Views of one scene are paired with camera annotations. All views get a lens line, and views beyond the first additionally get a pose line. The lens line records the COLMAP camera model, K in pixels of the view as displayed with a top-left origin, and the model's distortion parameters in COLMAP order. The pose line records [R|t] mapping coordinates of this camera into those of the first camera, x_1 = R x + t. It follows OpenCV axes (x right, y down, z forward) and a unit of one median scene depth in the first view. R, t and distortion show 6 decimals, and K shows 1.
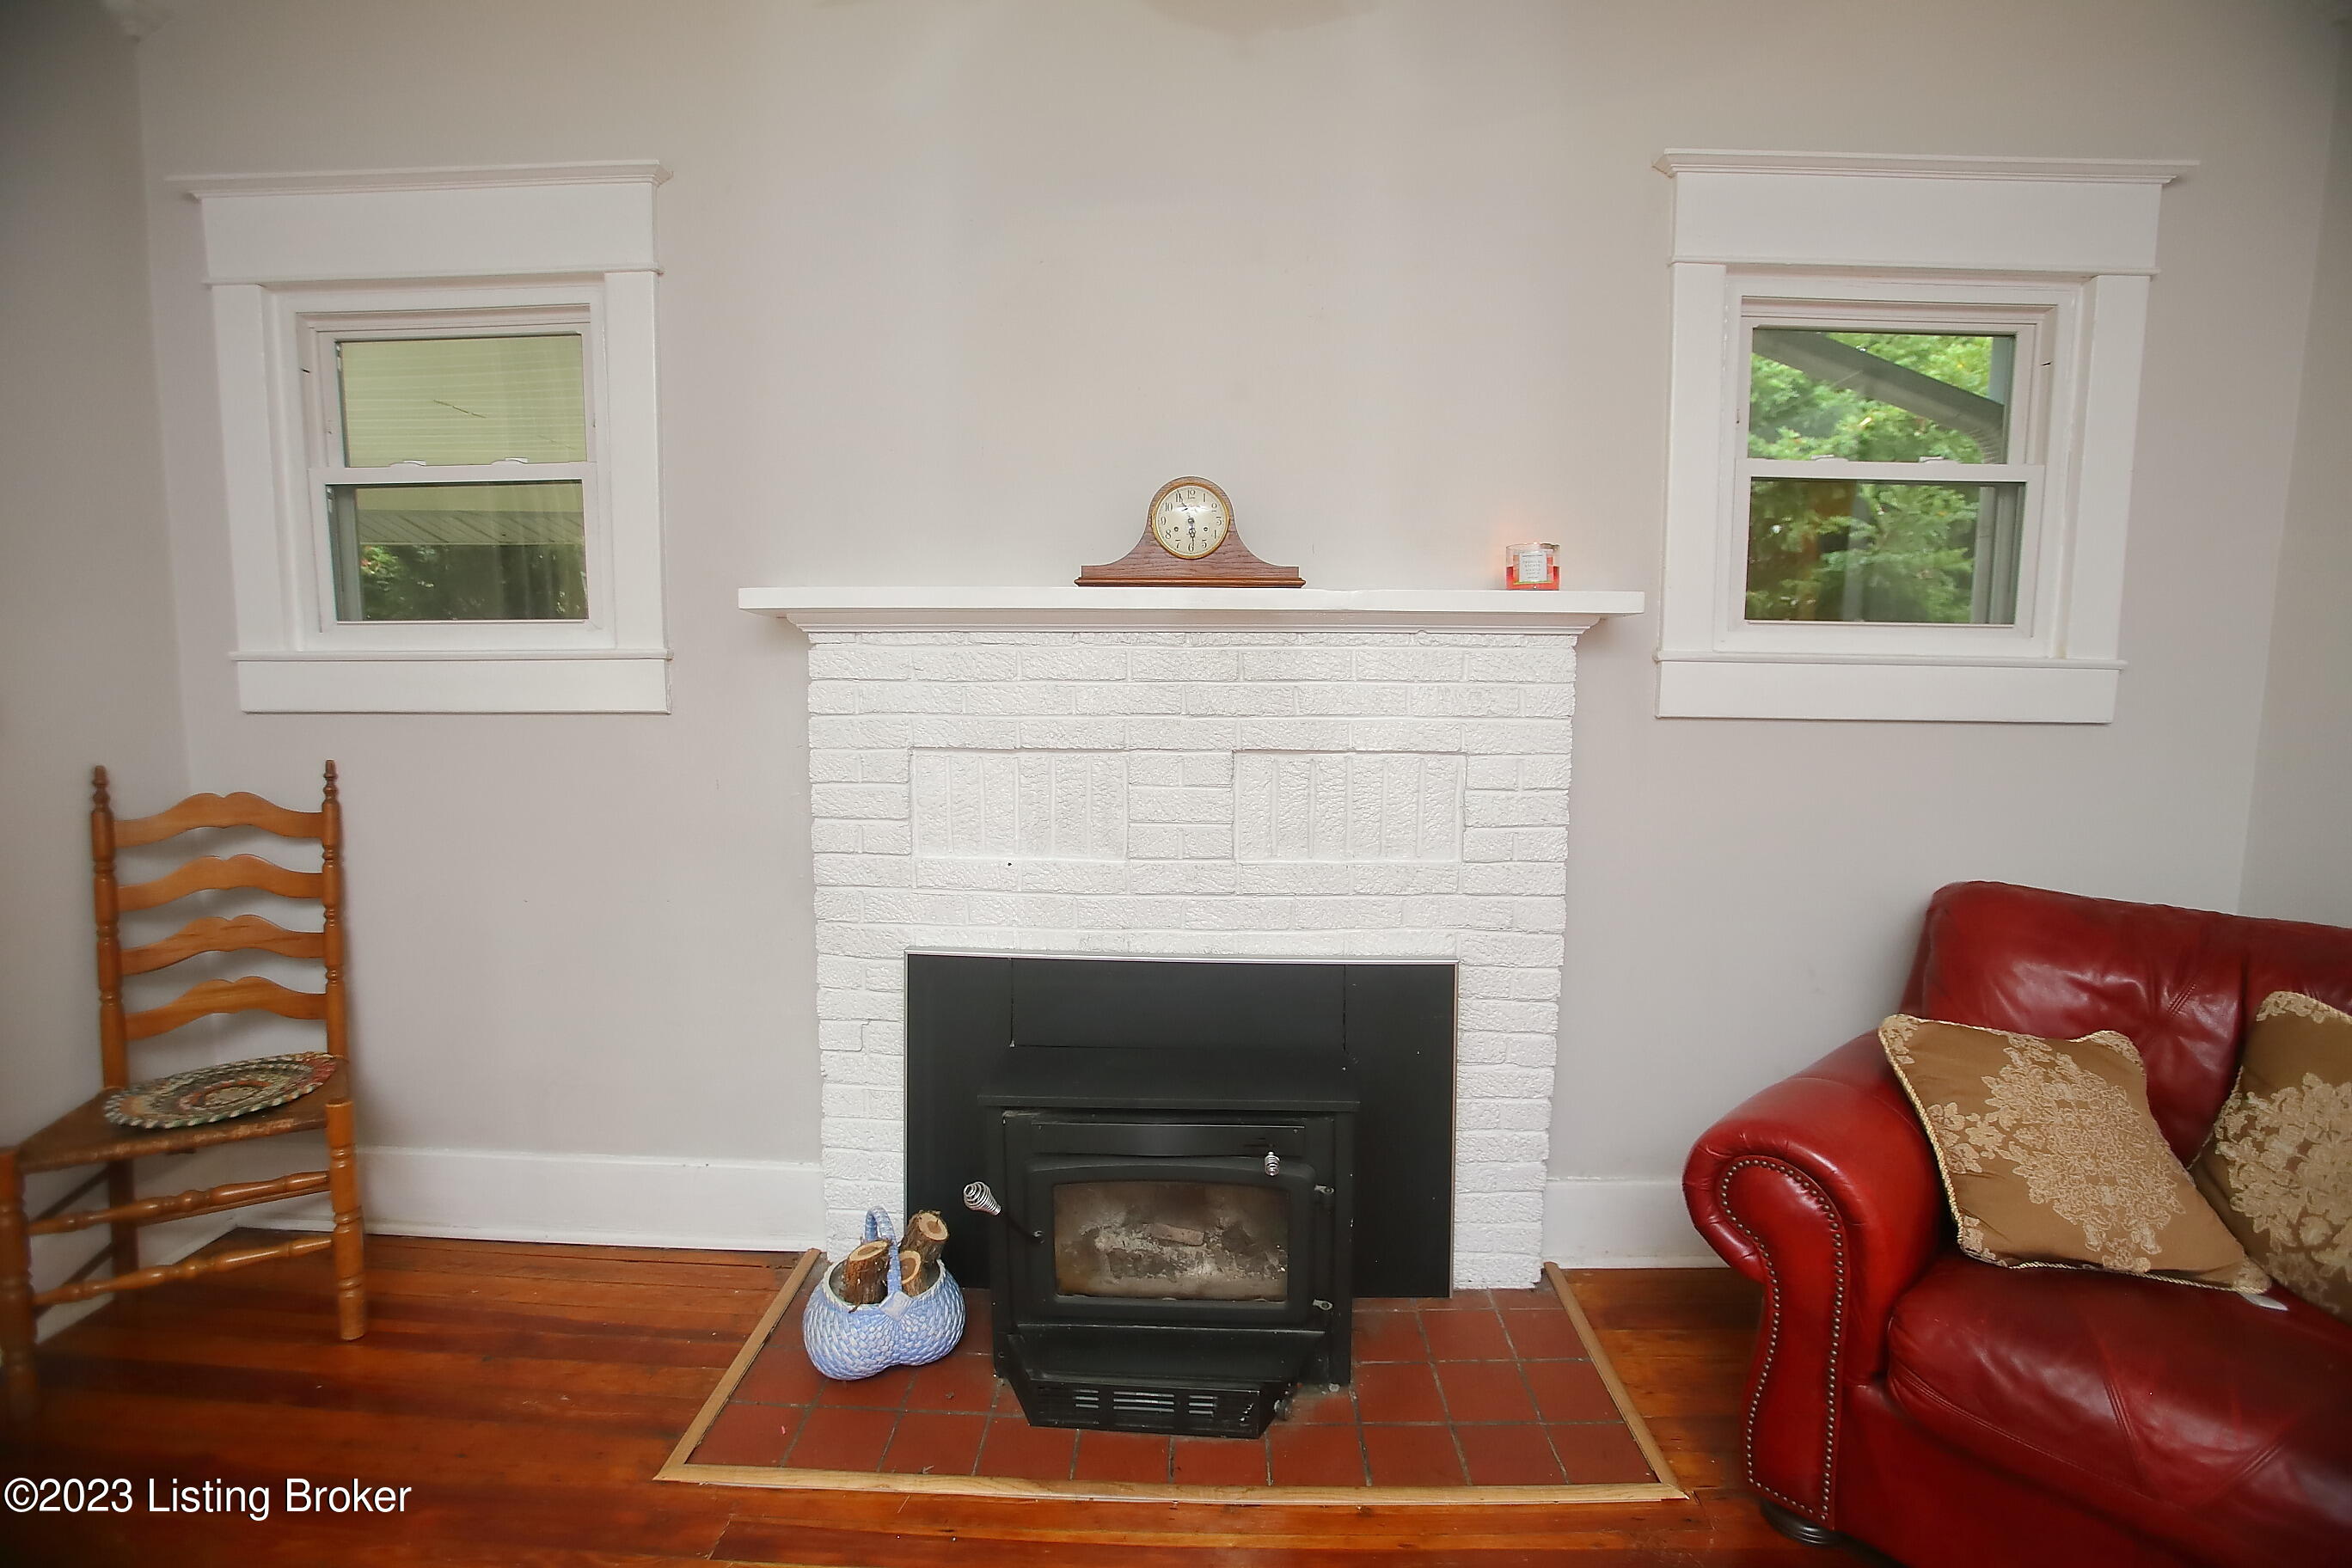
lens RADIAL K [[1083.6, 0, 1176.0], [0, 1083.6, 784.0], [0, 0, 1]] dist [-0.076867, 0.031044]
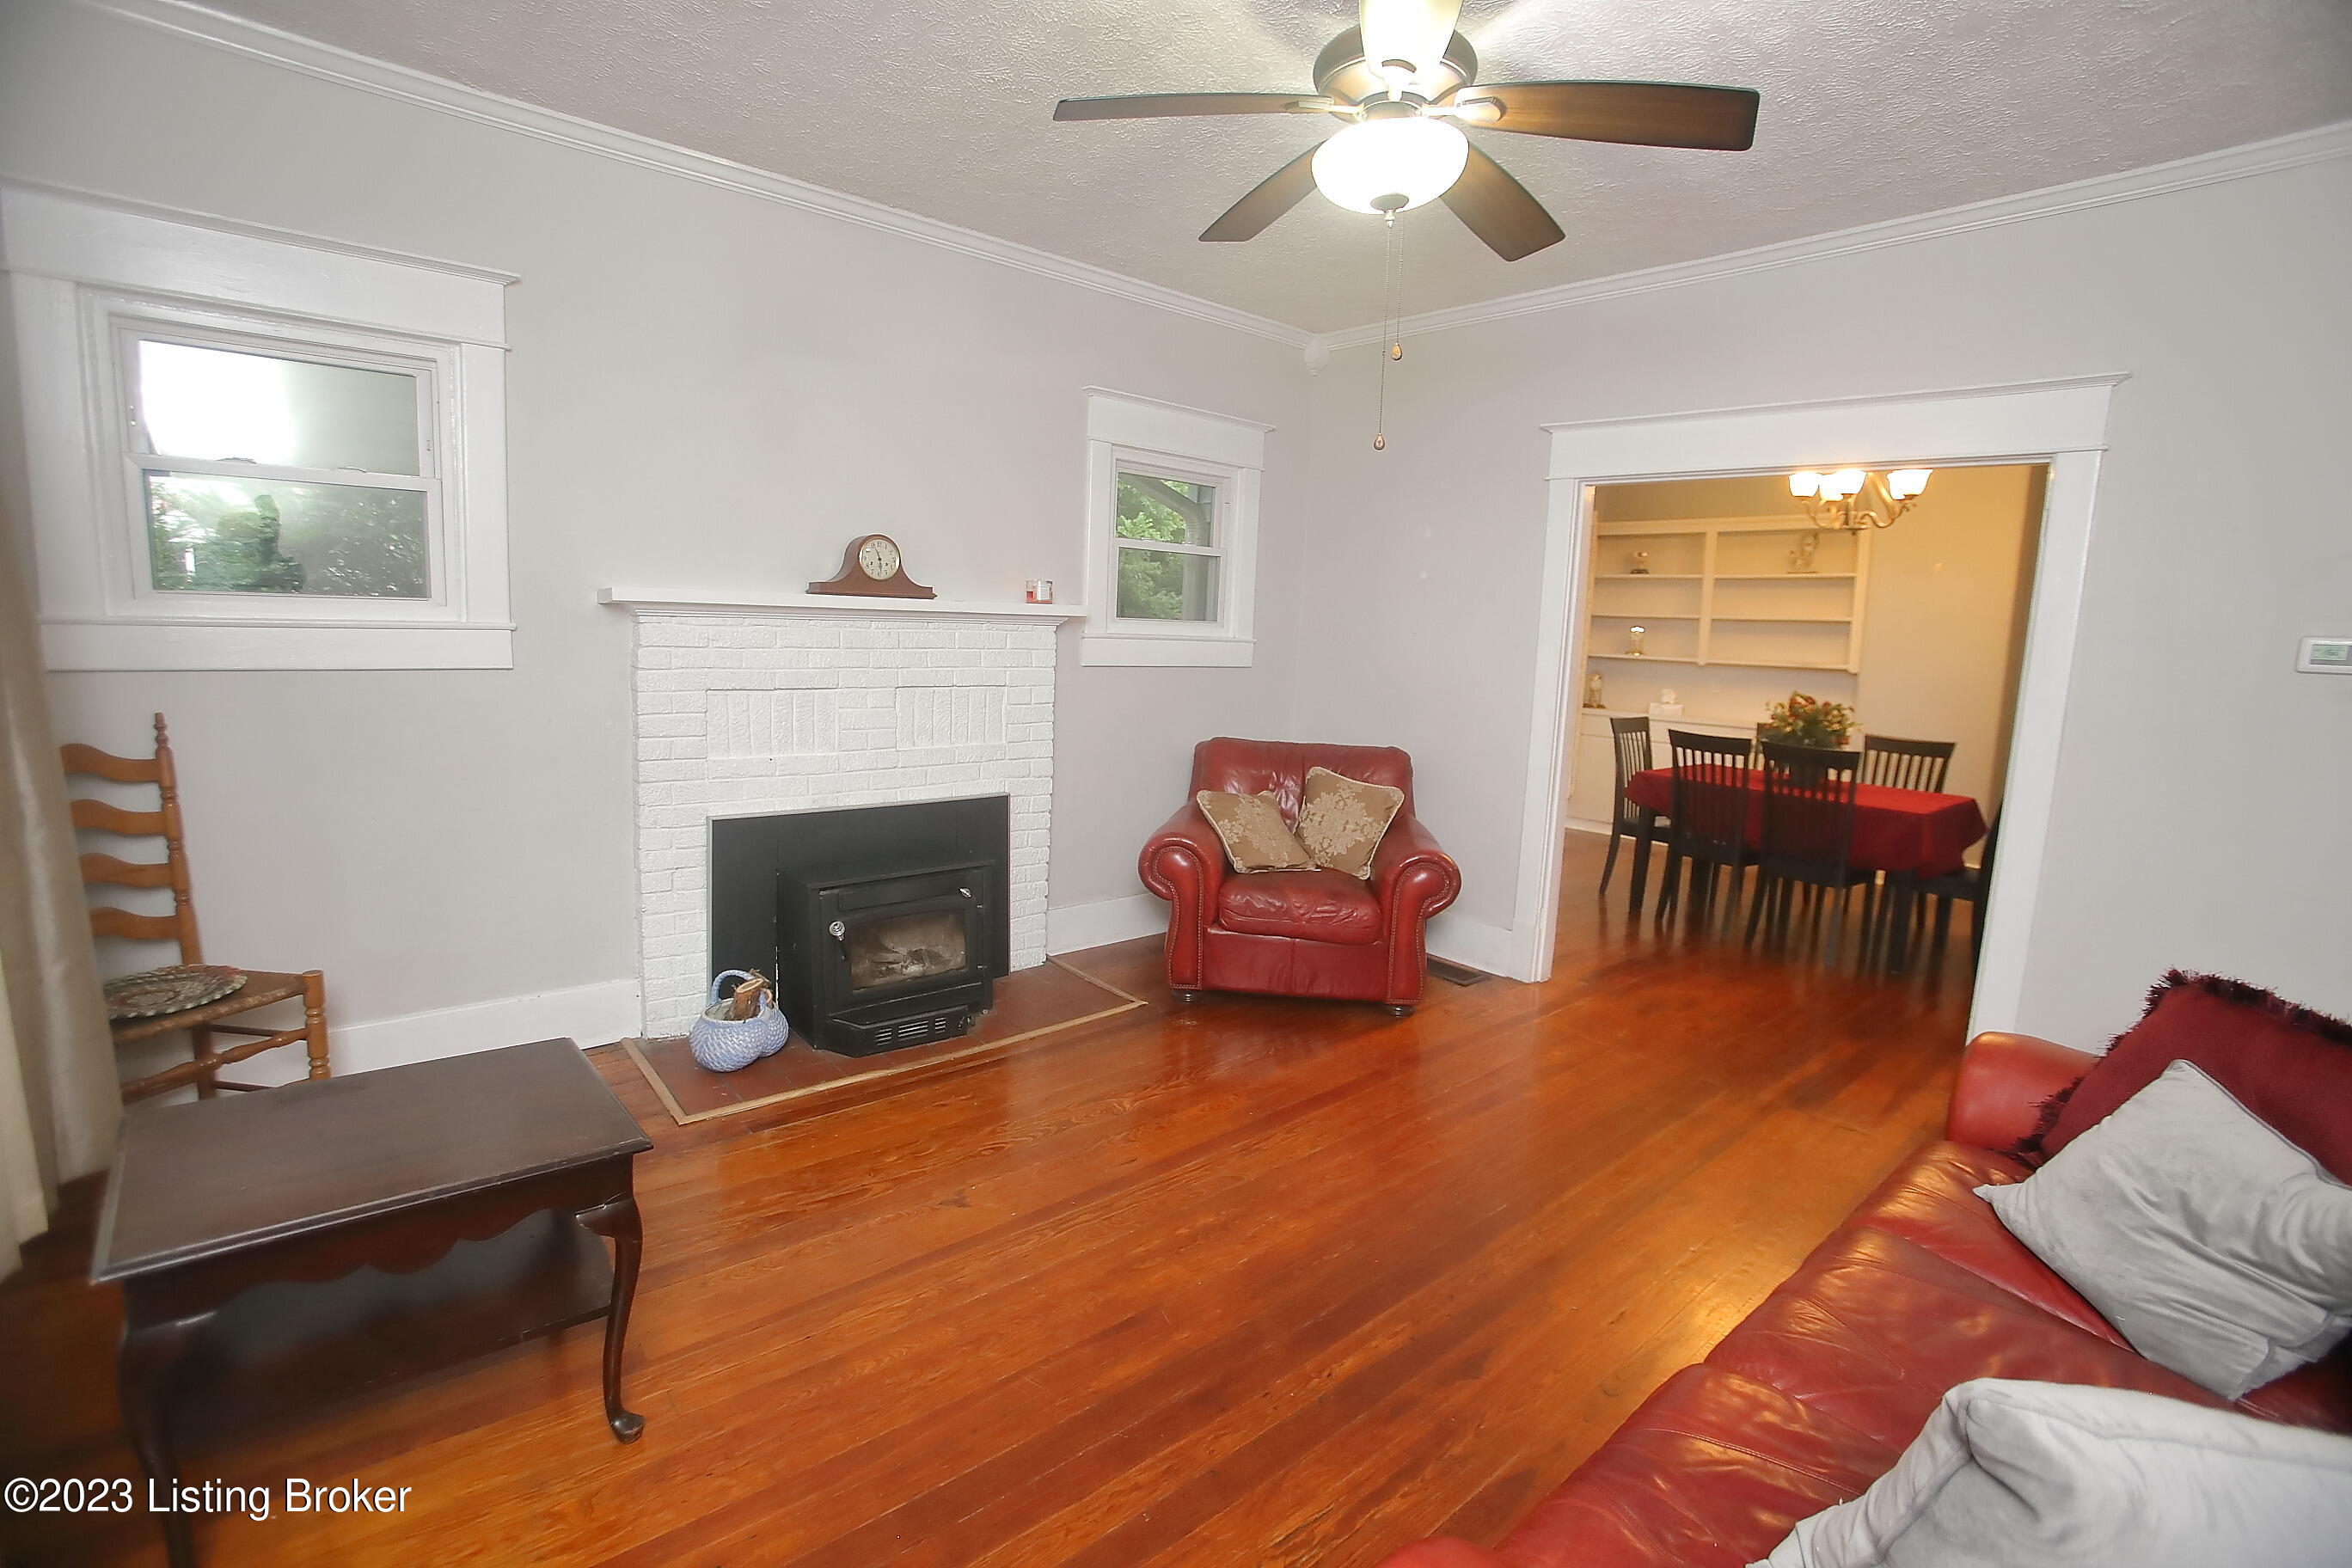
lens RADIAL K [[1083.6, 0, 1176.0], [0, 1083.6, 784.0], [0, 0, 1]] dist [-0.076867, 0.031044]
pose [[0.741492, -0.077501, 0.666471, -0.828424], [0.040202, 0.996654, 0.071169, 0.021381], [-0.669757, -0.025978, 0.742126, -0.658609]]
